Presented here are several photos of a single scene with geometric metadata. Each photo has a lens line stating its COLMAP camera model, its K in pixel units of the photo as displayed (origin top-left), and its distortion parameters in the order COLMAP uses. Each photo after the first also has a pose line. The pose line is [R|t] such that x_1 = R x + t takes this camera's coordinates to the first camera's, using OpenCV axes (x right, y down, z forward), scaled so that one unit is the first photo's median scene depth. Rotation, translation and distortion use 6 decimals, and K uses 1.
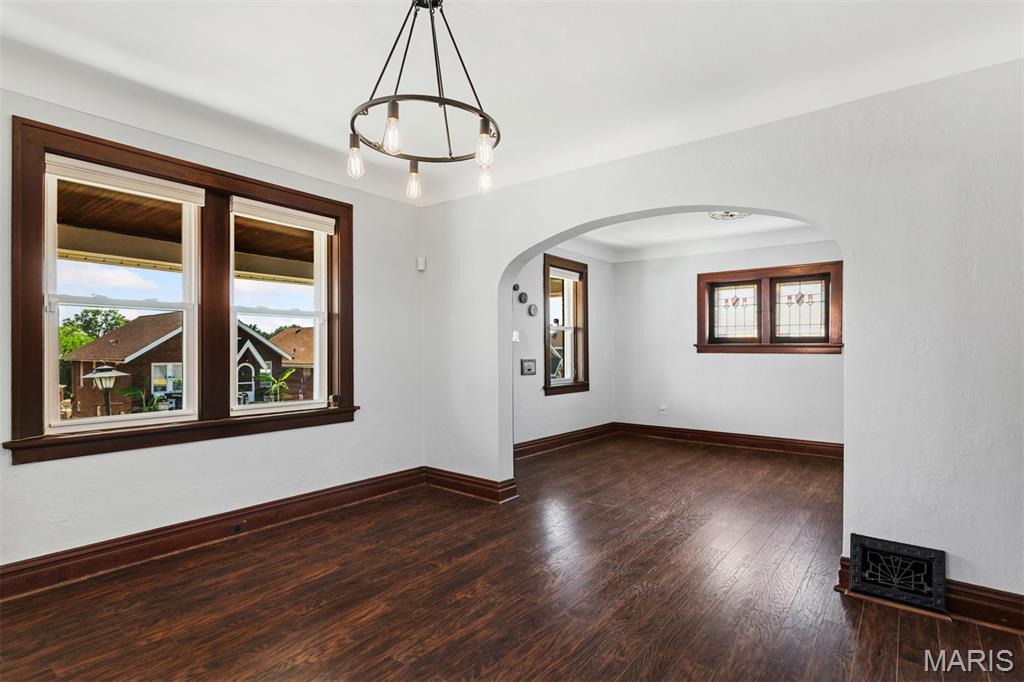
lens RADIAL K [[511.5, 0, 533.5], [0, 511.5, 352.2], [0, 0, 1]] dist [-0.001033, -0.000288]
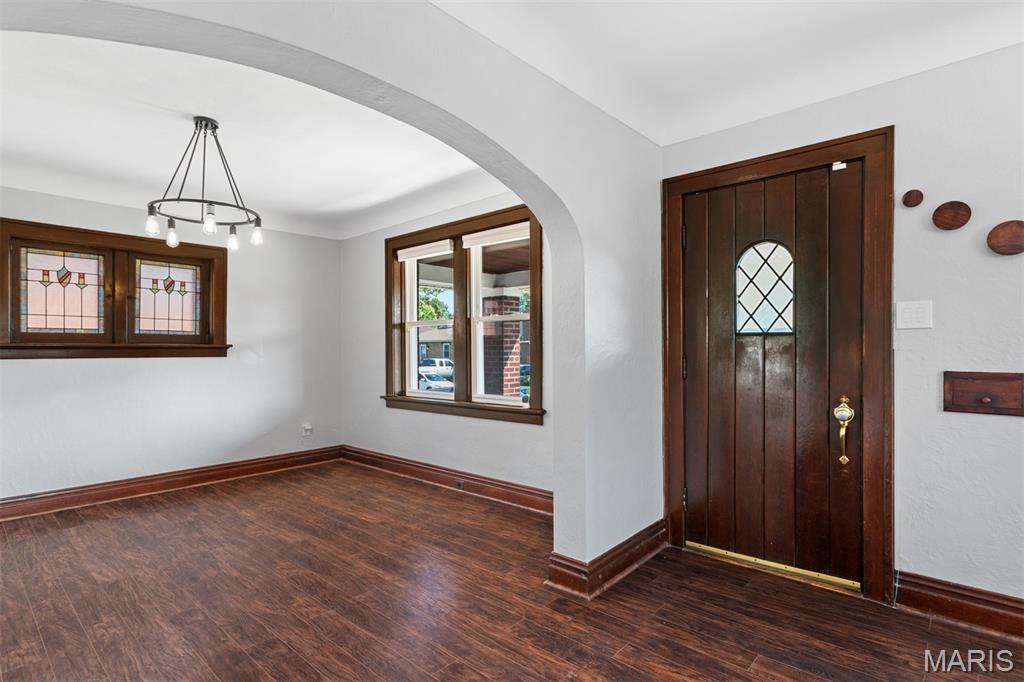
lens RADIAL K [[516.3, 0, 494.7], [0, 516.3, 346.6], [0, 0, 1]] dist [-0.003341, 0.000635]
pose [[-0.121737, -0.007544, -0.992534, 0.384737], [0.001323, 0.999969, -0.007763, -0.002455], [0.992562, -0.002259, -0.121723, 0.646813]]
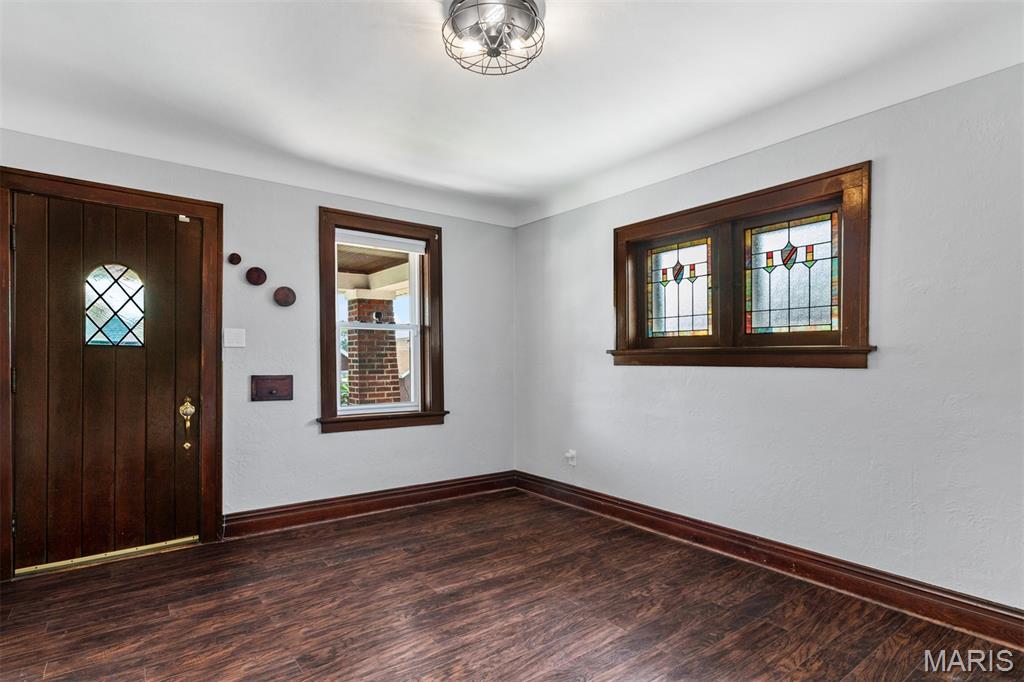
lens RADIAL K [[502.0, 0, 505.4], [0, 502.0, 361.6], [0, 0, 1]] dist [0.002021, 0.000502]
pose [[0.958115, -0.001951, -0.286378, 0.408809], [0.000907, 0.999992, -0.003779, -0.000256], [0.286383, 0.003361, 0.958109, 0.467304]]
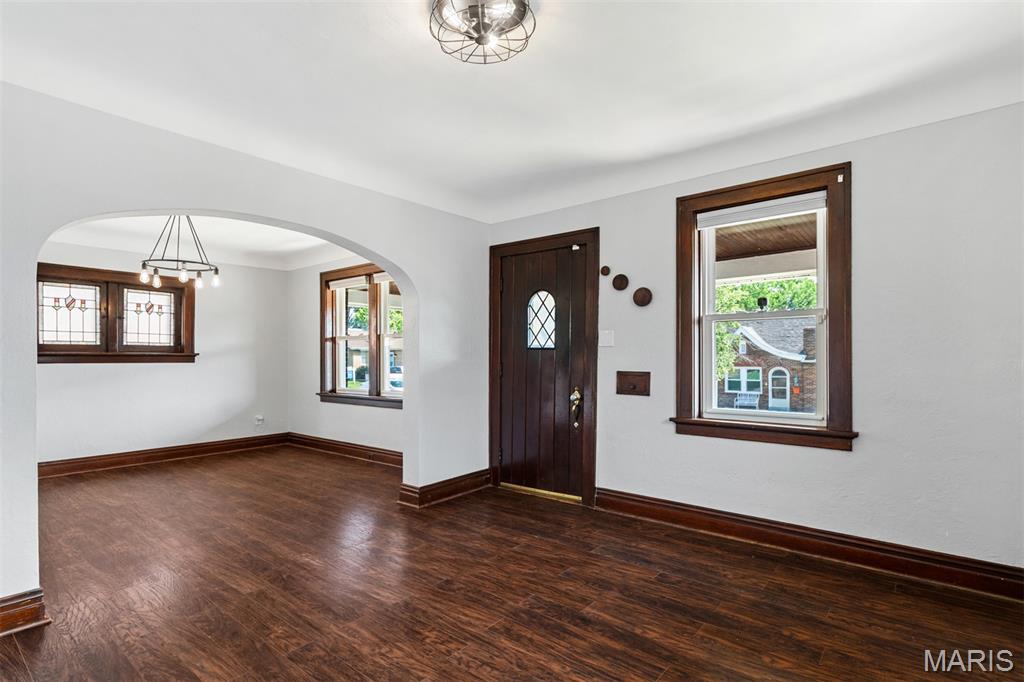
lens RADIAL K [[521.4, 0, 501.1], [0, 521.4, 357.7], [0, 0, 1]] dist [-0.000741, -0.000170]
pose [[-0.070048, -0.001524, -0.997542, 0.640550], [-0.001522, 0.999998, -0.001421, -0.002882], [0.997542, 0.001419, -0.070050, 0.822502]]
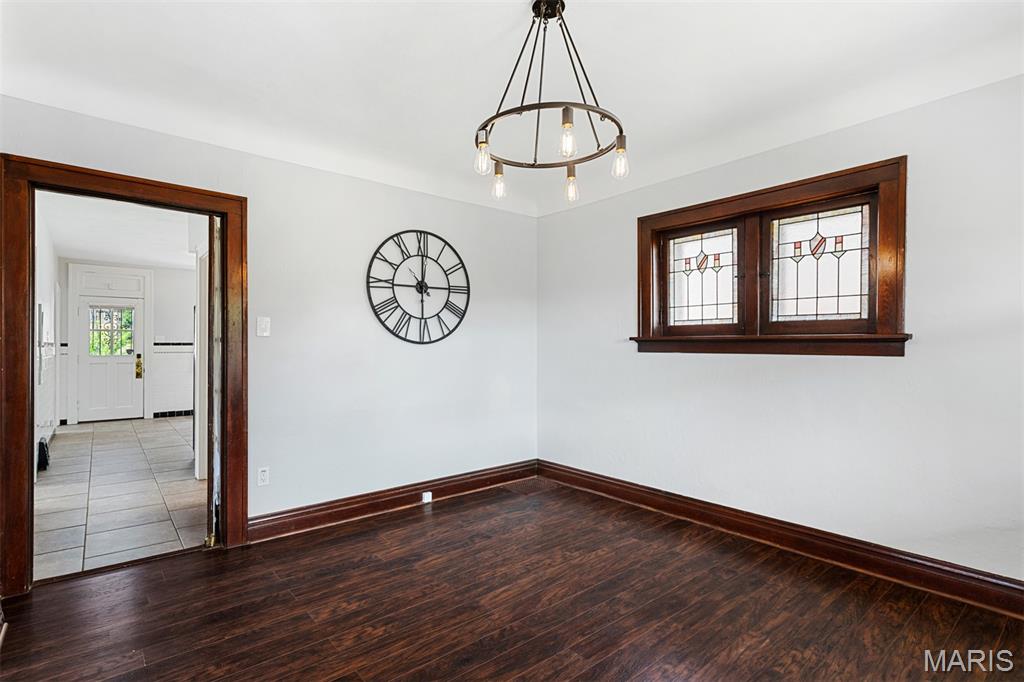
lens RADIAL K [[491.8, 0, 492.1], [0, 491.8, 343.9], [0, 0, 1]] dist [0.003312, 0.000867]
pose [[-0.967227, 0.000717, 0.253913, -0.113233], [0.001243, 0.999997, 0.001913, -0.004891], [-0.253911, 0.002166, -0.967225, 0.628070]]
